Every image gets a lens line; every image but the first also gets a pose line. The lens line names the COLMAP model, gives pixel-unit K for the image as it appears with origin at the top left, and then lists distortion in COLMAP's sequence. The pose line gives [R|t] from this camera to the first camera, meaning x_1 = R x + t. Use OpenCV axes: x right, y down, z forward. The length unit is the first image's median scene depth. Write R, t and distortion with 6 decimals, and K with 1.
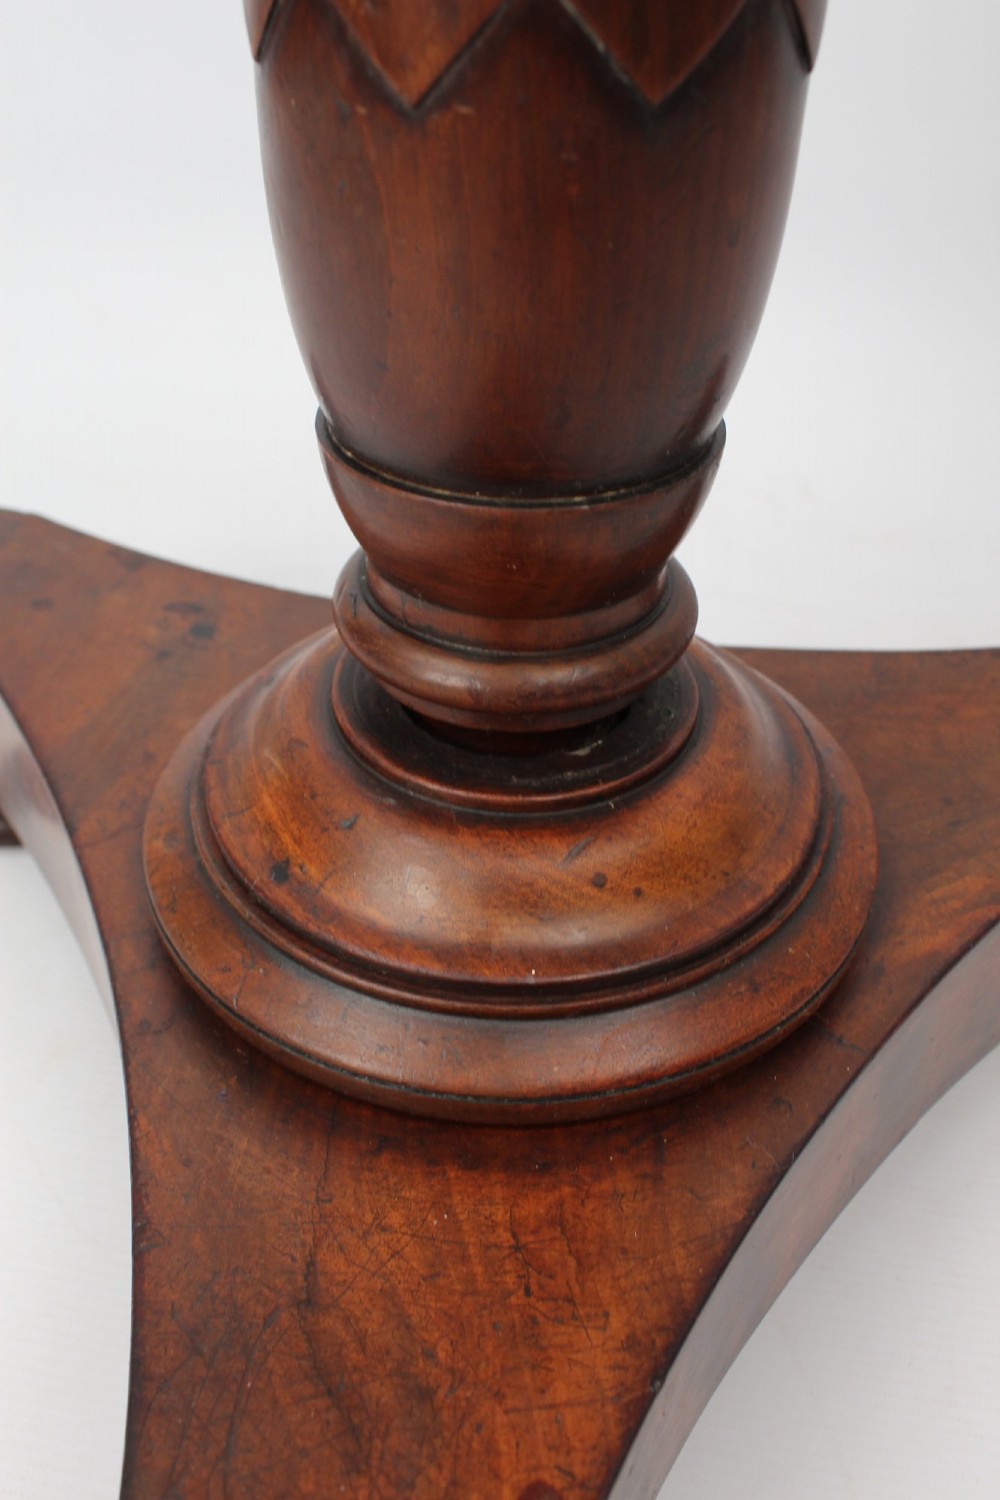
lens RADIAL K [[1493.8, 0, 500.0], [0, 1493.8, 750.0], [0, 0, 1]] dist [-0.085016, -0.001841]
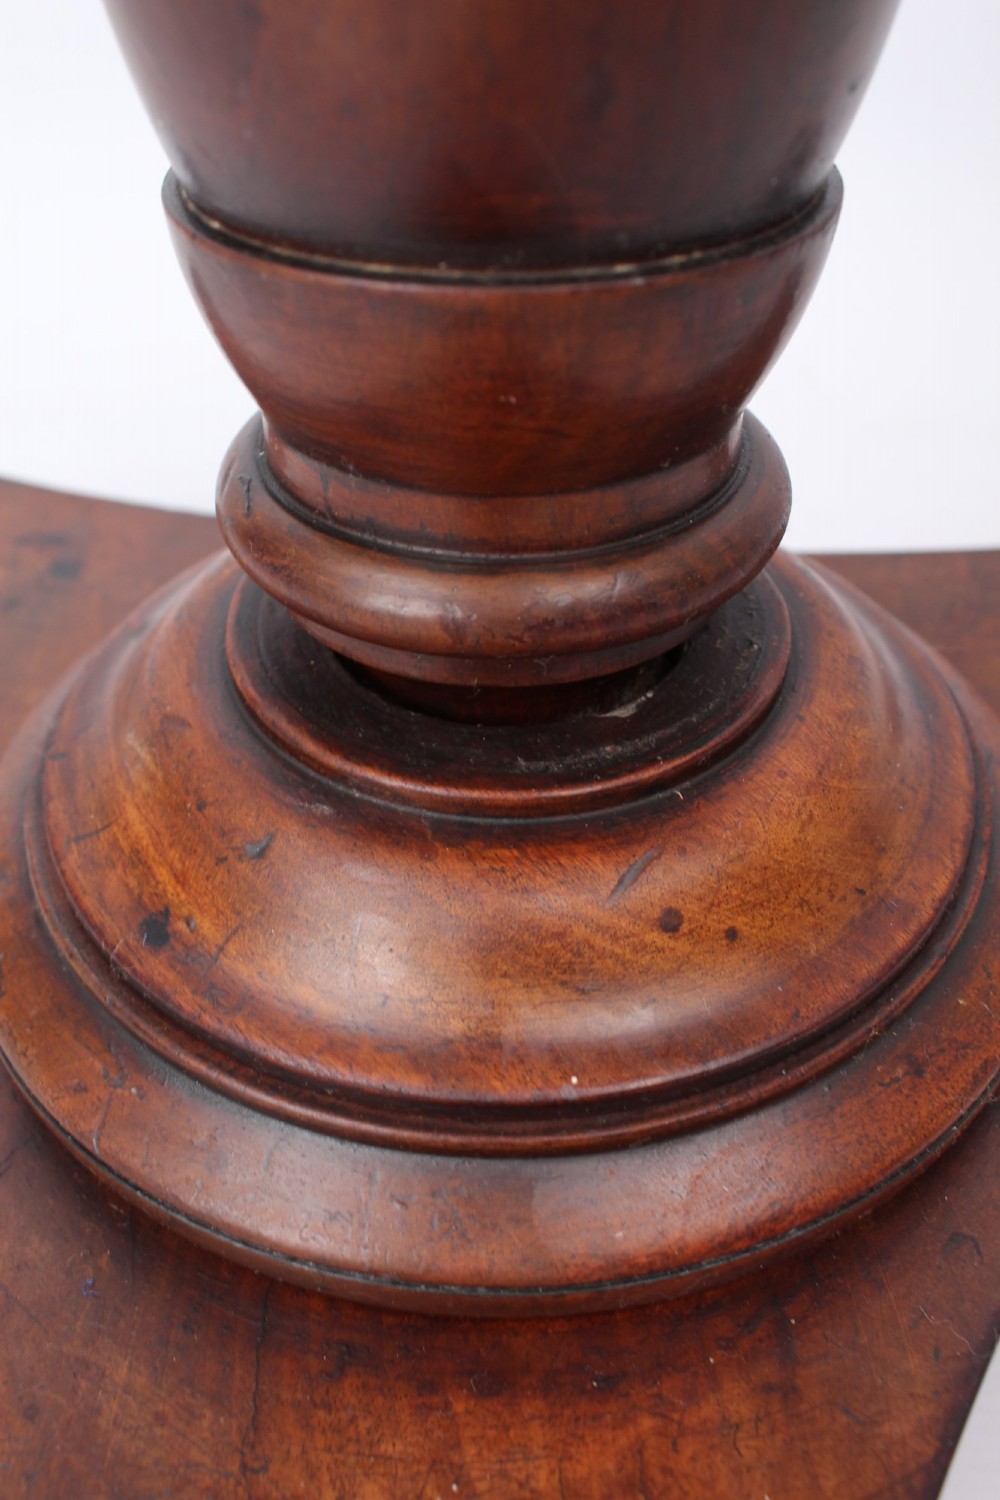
lens RADIAL K [[1477.5, 0, 500.0], [0, 1477.5, 750.0], [0, 0, 1]] dist [-0.104123, 0.021455]
pose [[0.997954, -0.055876, 0.031083, -0.018585], [0.054680, 0.997779, 0.038054, -0.009708], [-0.033140, -0.036276, 0.998792, 0.398599]]
